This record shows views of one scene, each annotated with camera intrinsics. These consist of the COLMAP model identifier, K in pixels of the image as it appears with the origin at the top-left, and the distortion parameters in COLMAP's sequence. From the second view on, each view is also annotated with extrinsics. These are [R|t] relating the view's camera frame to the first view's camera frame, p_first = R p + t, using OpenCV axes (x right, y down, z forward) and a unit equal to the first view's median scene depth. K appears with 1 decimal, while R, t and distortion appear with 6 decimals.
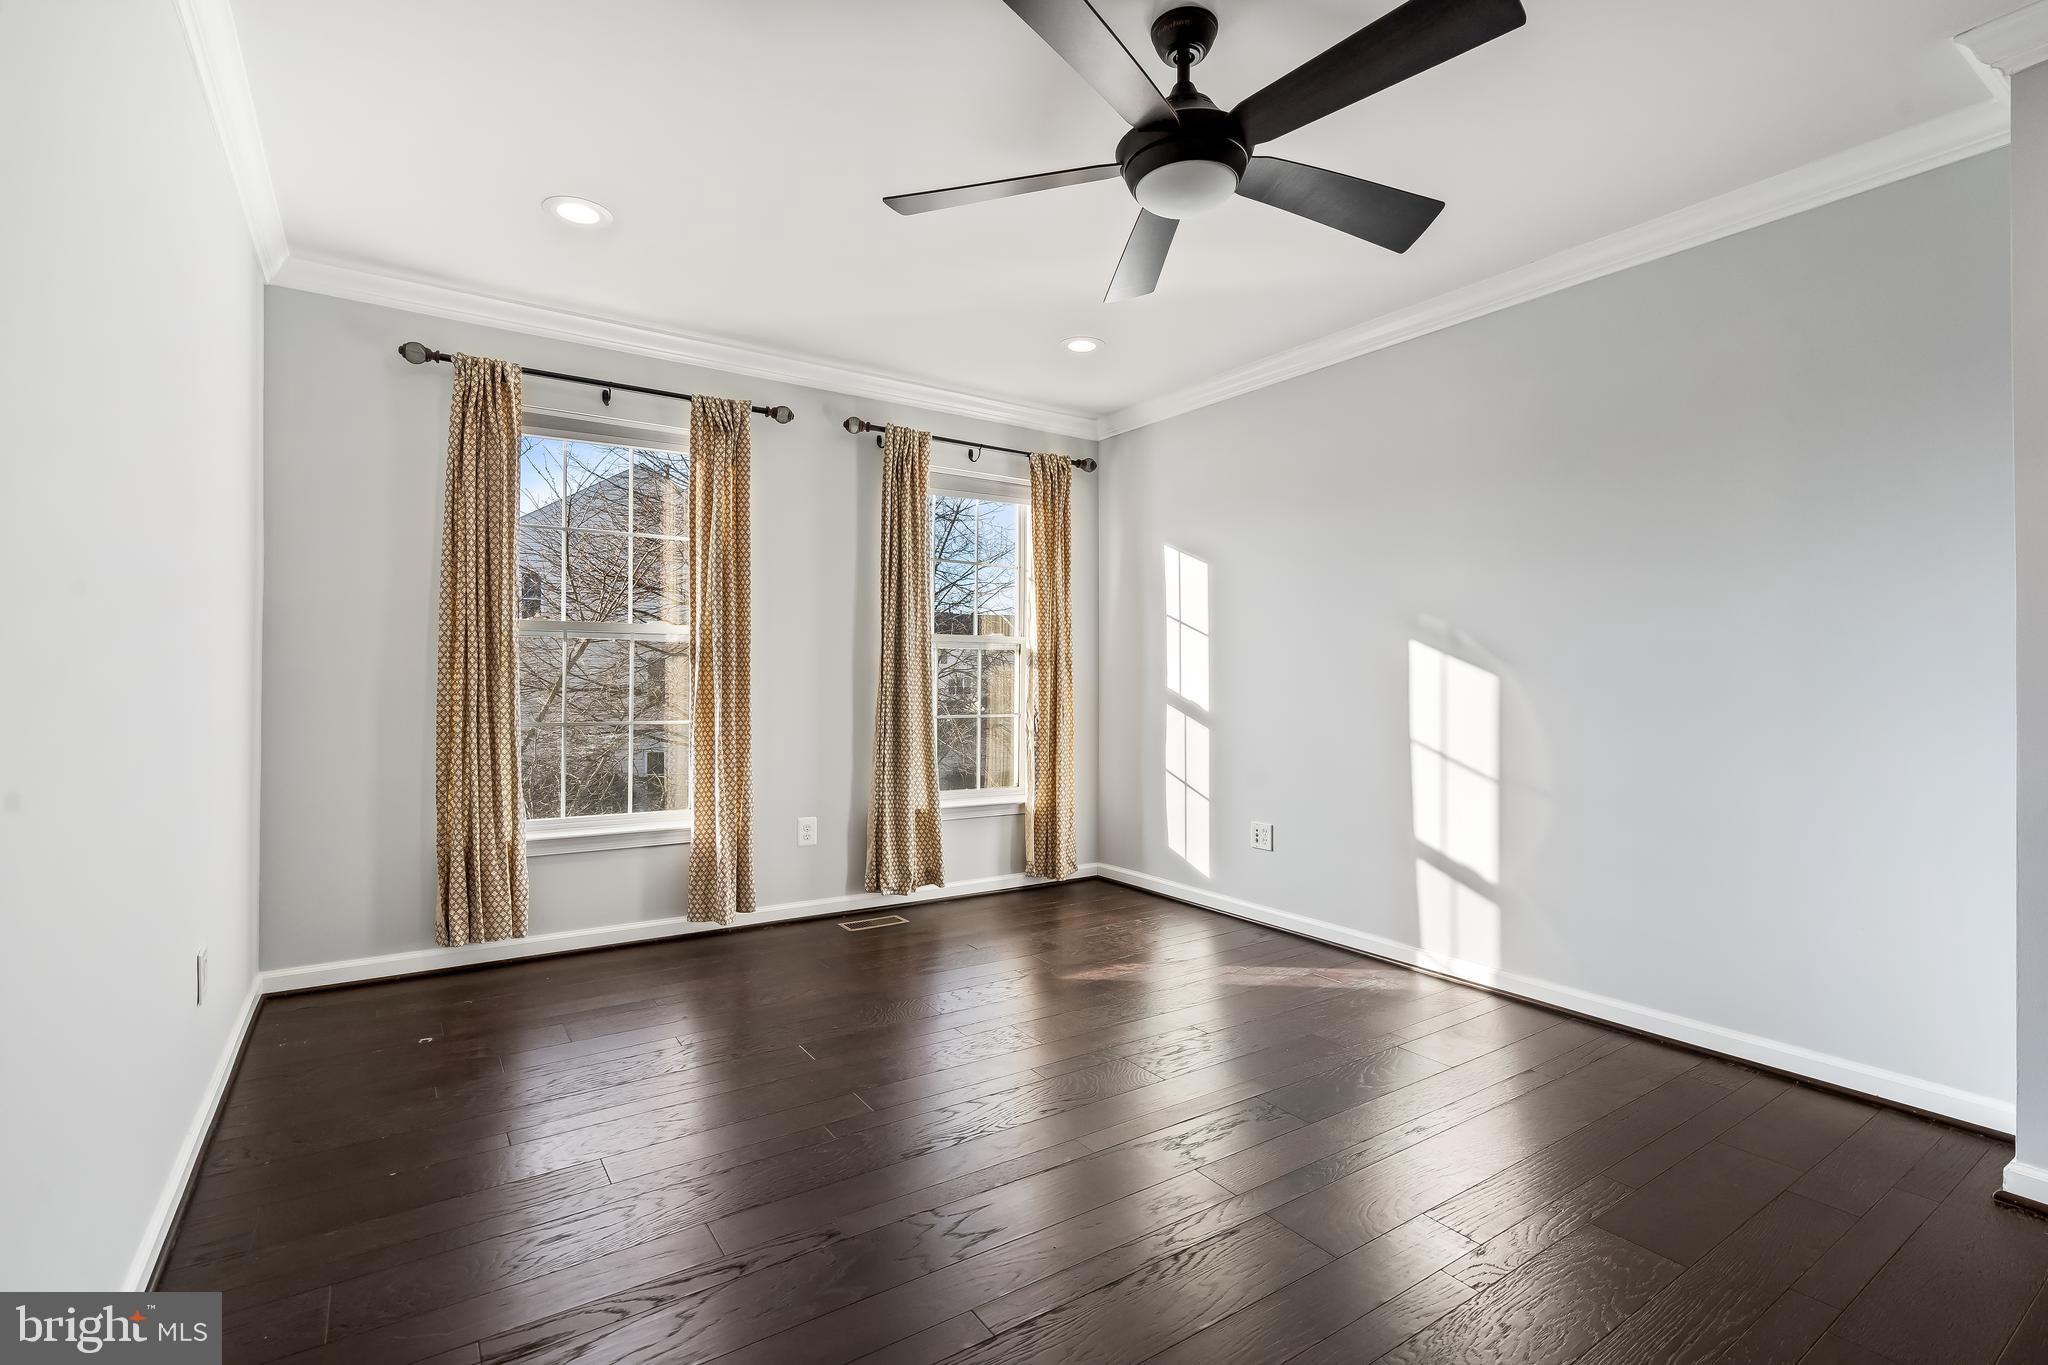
lens RADIAL K [[967.6, 0, 1011.8], [0, 967.6, 684.3], [0, 0, 1]] dist [0.002700, 0.000731]
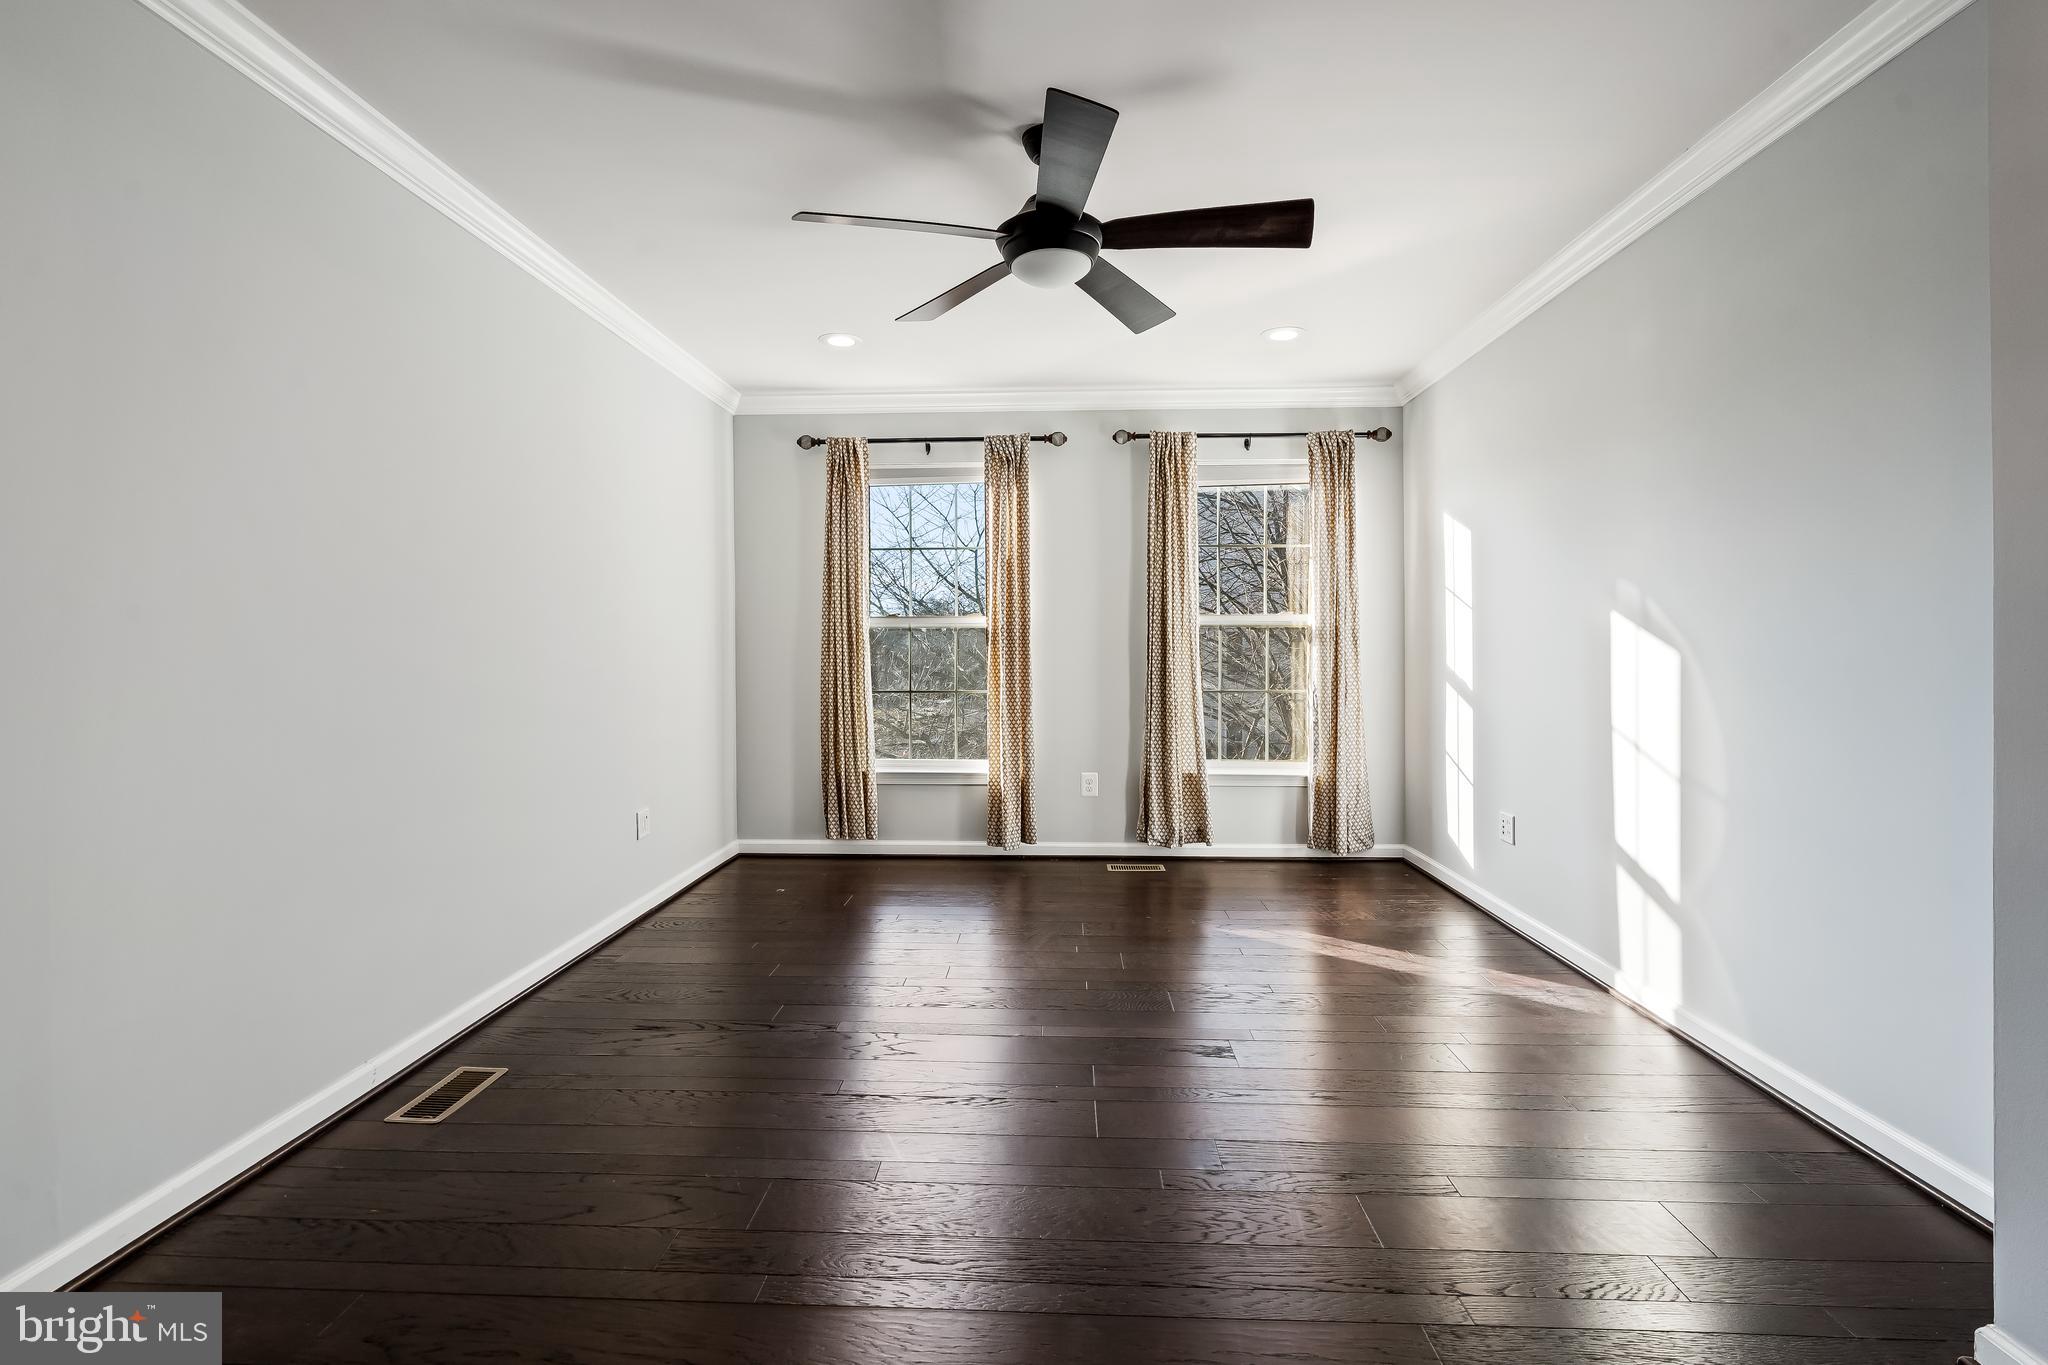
lens RADIAL K [[981.5, 0, 1022.4], [0, 981.5, 666.4], [0, 0, 1]] dist [-0.001813, -0.000159]
pose [[0.793851, 0.002649, -0.608107, 0.477221], [0.005220, 0.999924, 0.011170, -0.007499], [0.608091, -0.012042, 0.793776, -0.006606]]
